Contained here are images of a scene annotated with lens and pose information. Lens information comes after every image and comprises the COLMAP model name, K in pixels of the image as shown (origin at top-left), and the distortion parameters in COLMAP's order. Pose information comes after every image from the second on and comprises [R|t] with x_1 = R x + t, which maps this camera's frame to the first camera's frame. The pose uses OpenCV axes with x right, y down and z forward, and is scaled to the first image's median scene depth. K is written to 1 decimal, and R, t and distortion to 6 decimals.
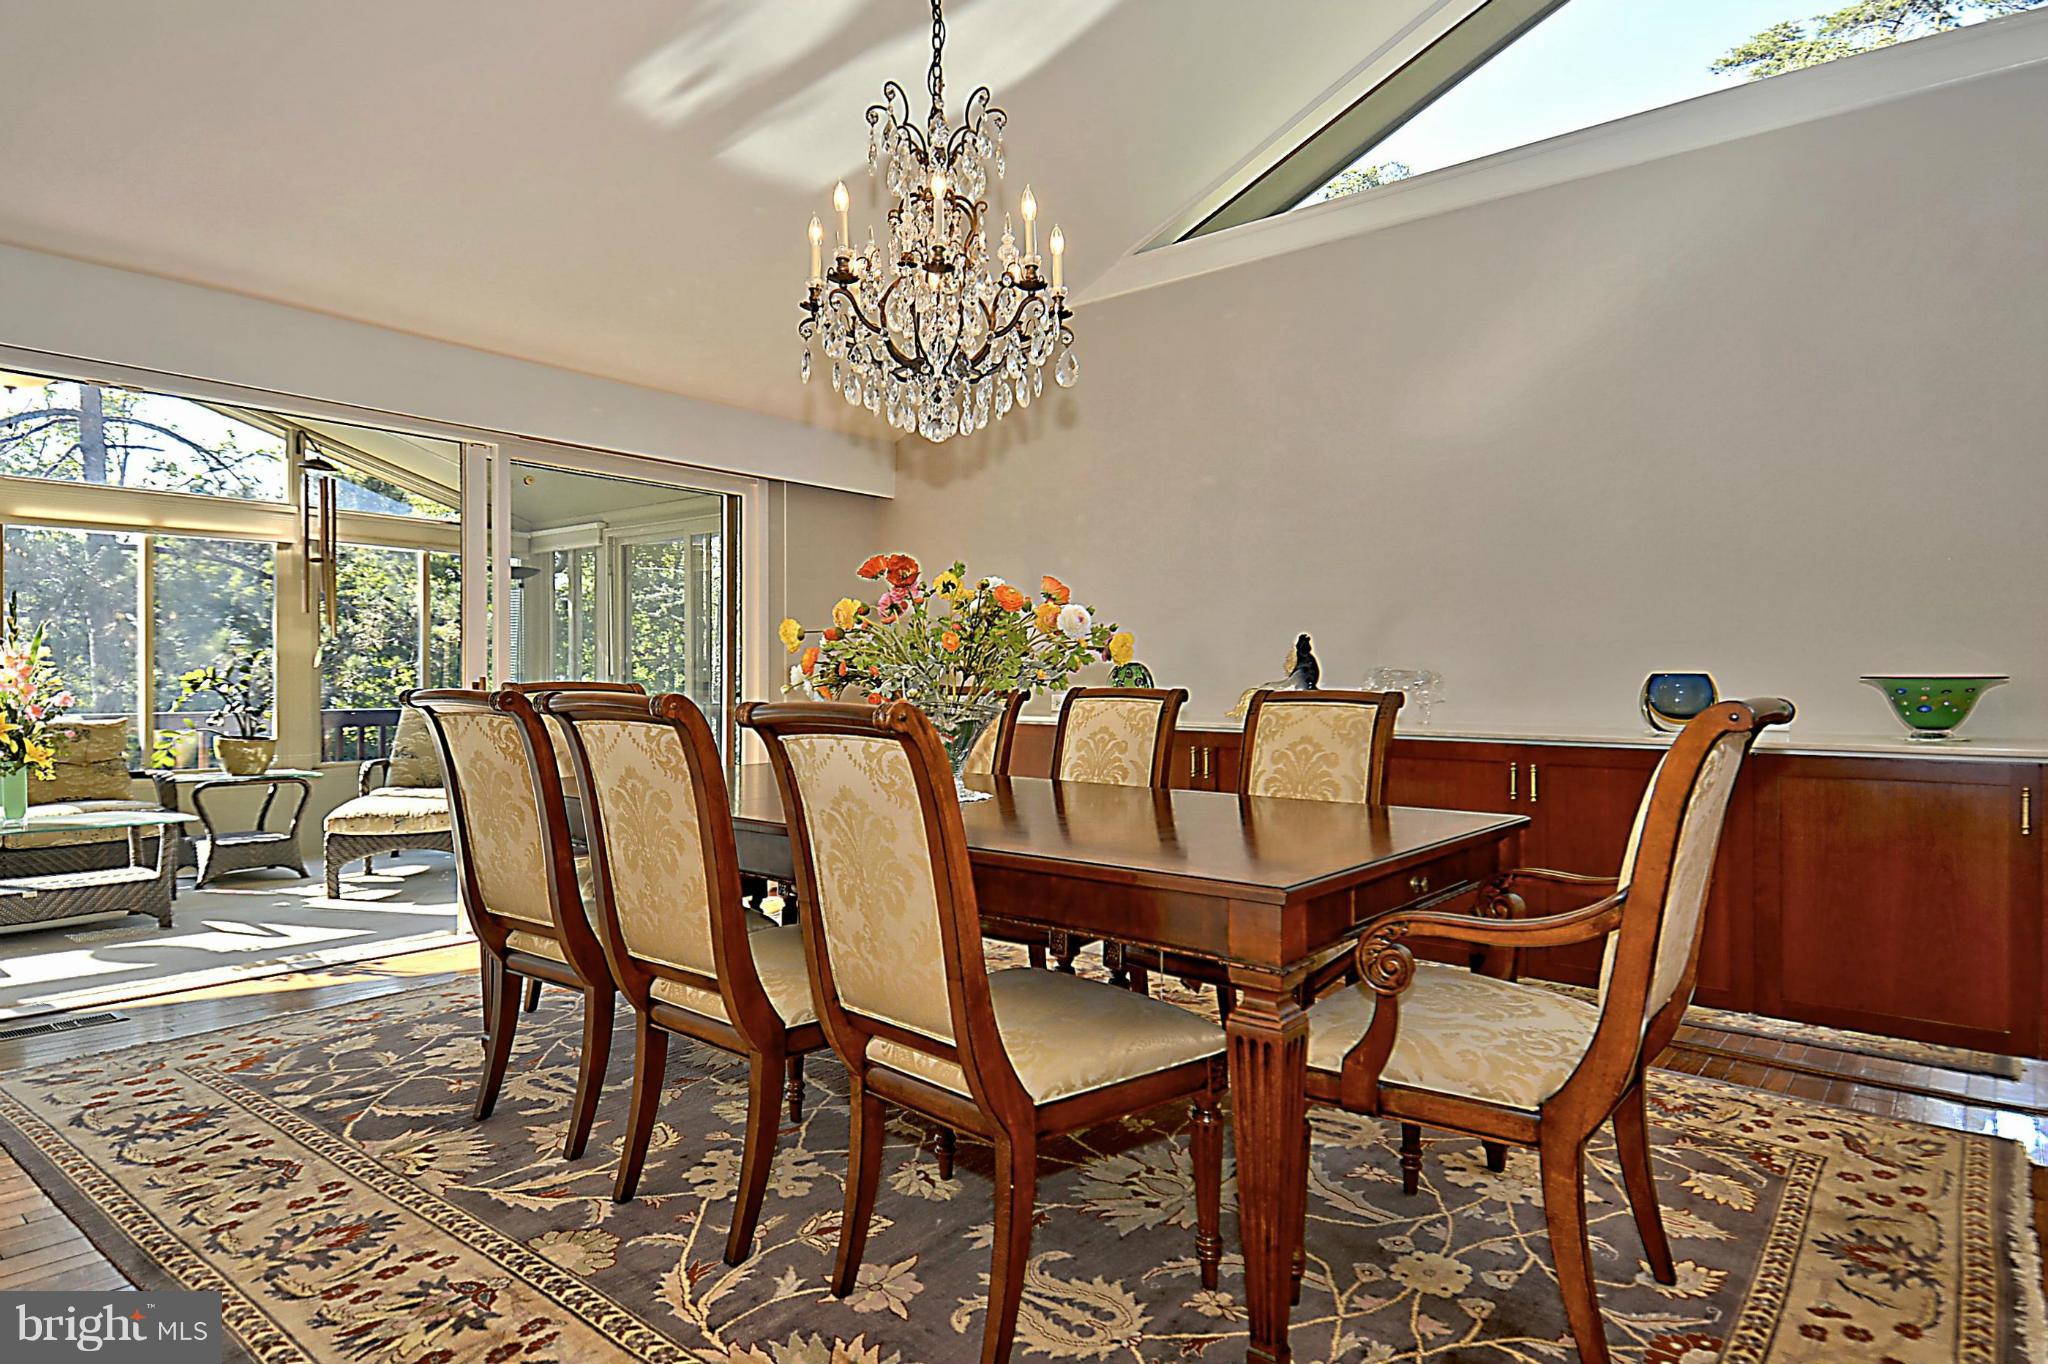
lens RADIAL K [[1119.8, 0, 1027.2], [0, 1119.8, 668.0], [0, 0, 1]] dist [0.072564, -0.054517]
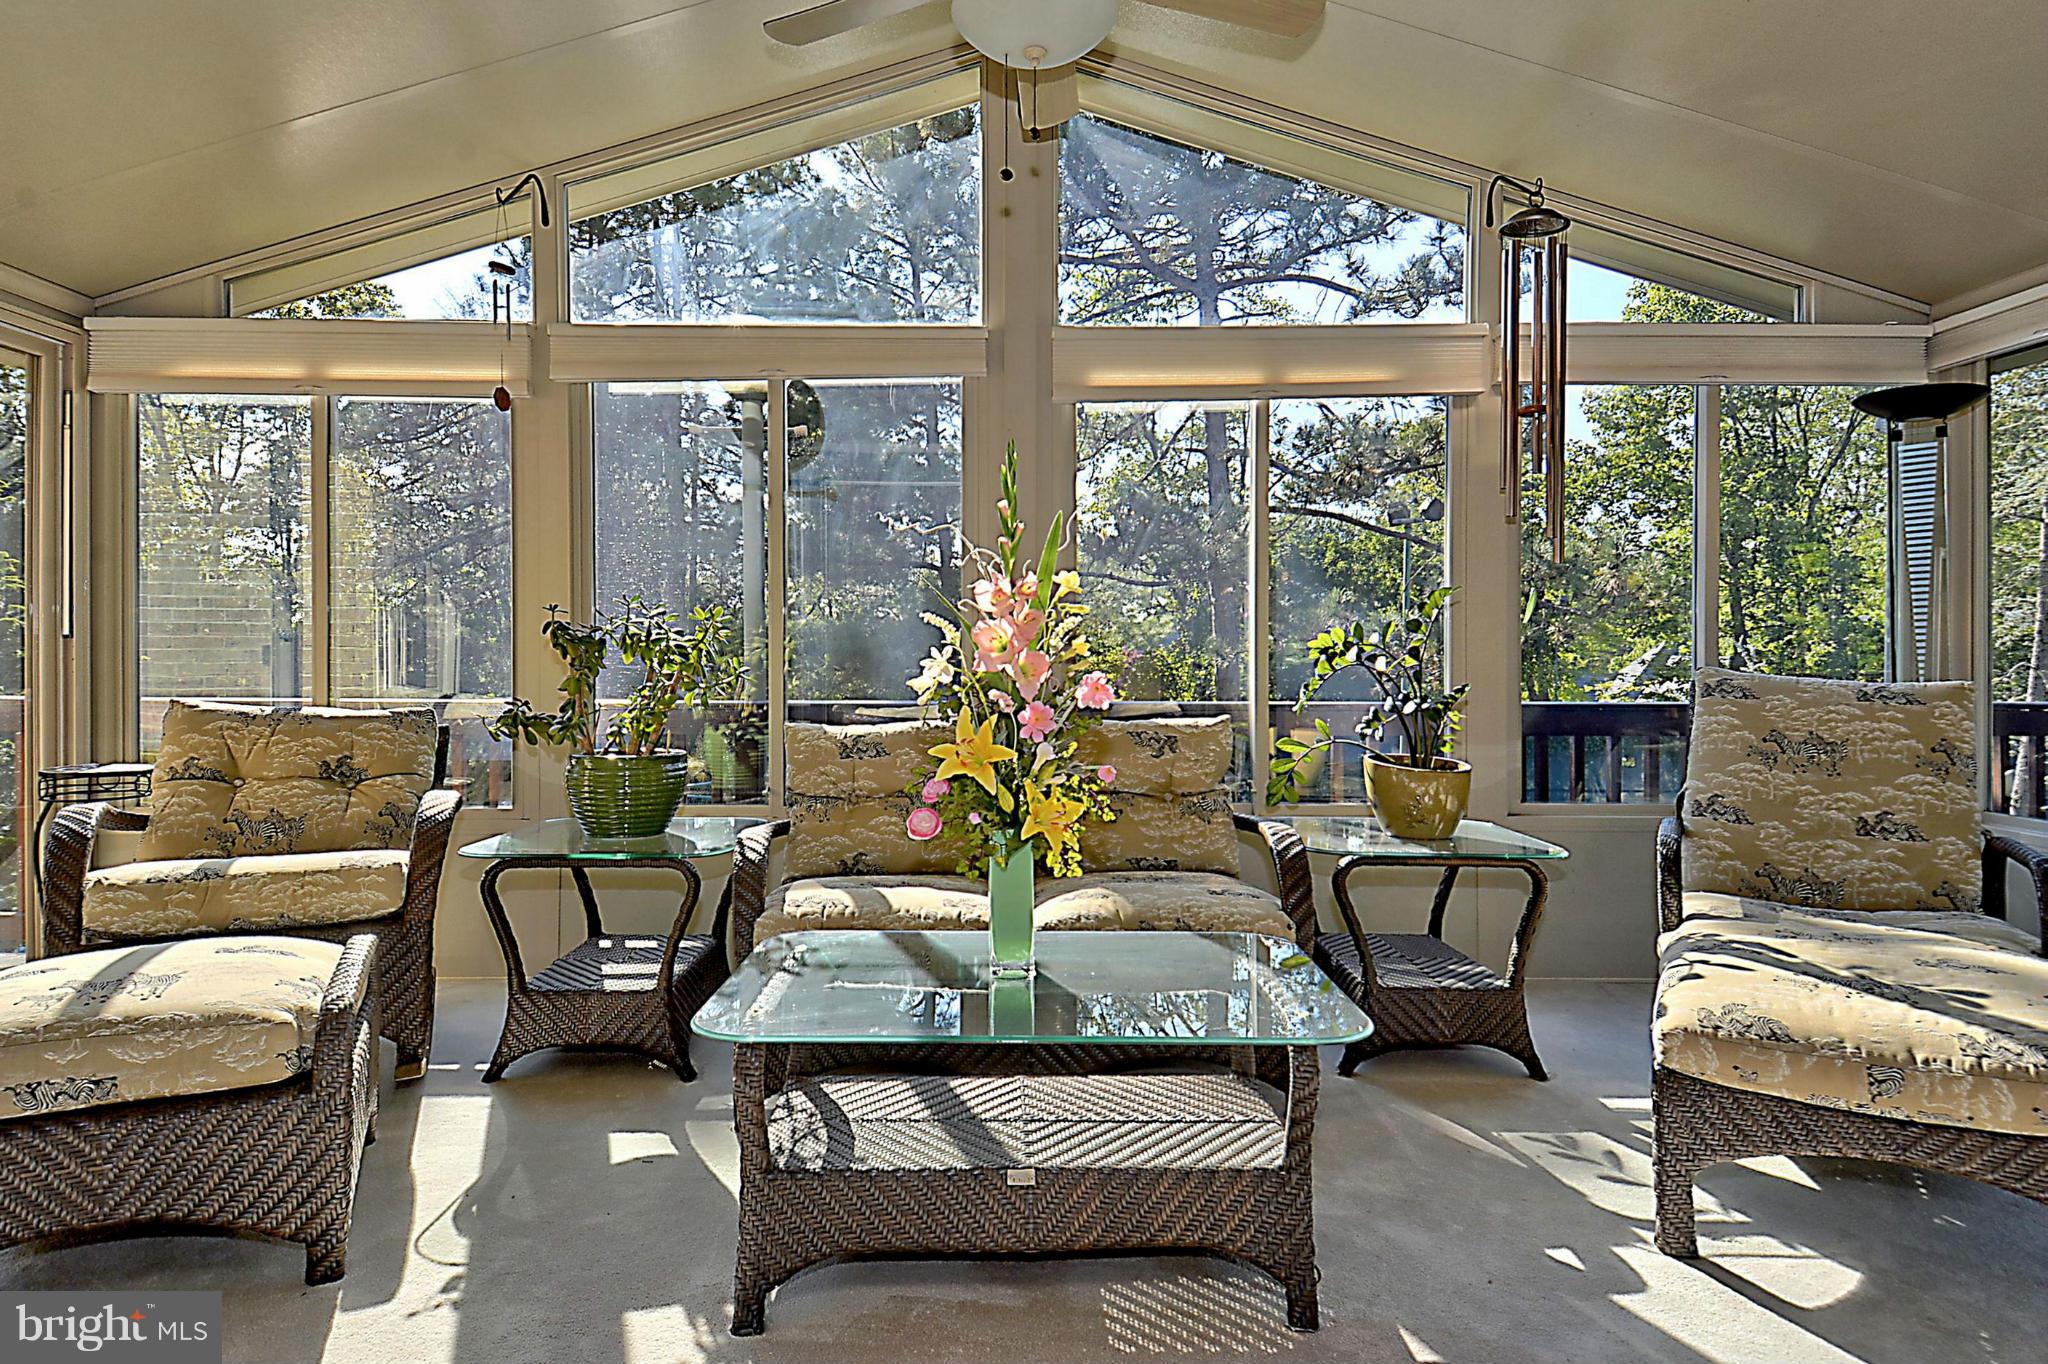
lens RADIAL K [[1089.7, 0, 1017.4], [0, 1089.7, 639.6], [0, 0, 1]] dist [0.055006, -0.000252]
pose [[0.639971, -0.010583, -0.768326, -0.429492], [0.009822, 0.999936, -0.005592, 0.008394], [0.768336, -0.003968, 0.640034, 0.563292]]
